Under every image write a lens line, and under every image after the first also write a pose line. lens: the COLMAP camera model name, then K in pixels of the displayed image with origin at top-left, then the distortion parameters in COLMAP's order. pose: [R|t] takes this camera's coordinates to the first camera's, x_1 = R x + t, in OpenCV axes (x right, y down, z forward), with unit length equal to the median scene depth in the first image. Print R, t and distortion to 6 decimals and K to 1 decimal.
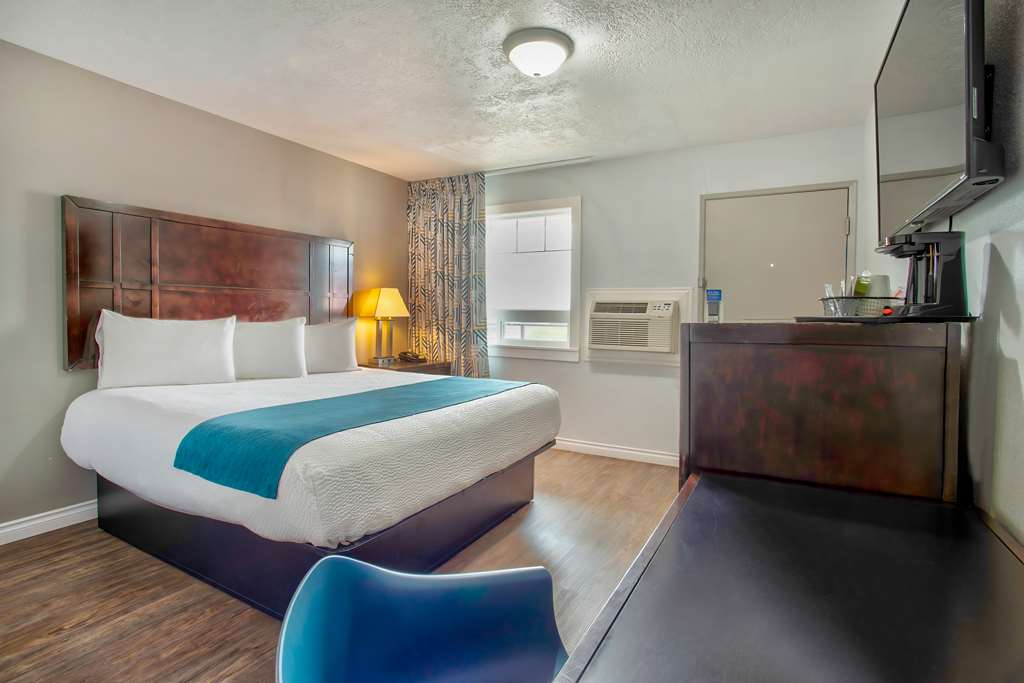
lens RADIAL K [[501.6, 0, 507.8], [0, 501.6, 329.9], [0, 0, 1]] dist [-0.079638, 0.042173]
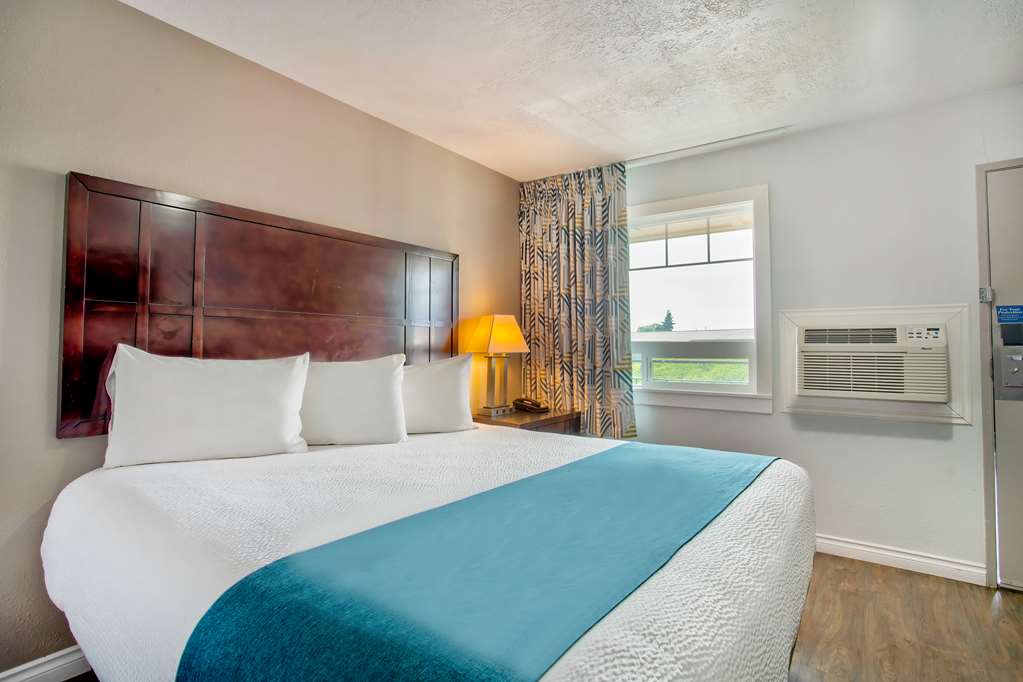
lens RADIAL K [[501.1, 0, 507.3], [0, 501.1, 329.4], [0, 0, 1]] dist [-0.079638, 0.042173]
pose [[0.992447, -0.014237, -0.121848, -0.134102], [0.005484, 0.997399, -0.071872, -0.006821], [0.122554, 0.070661, 0.989943, 0.238310]]
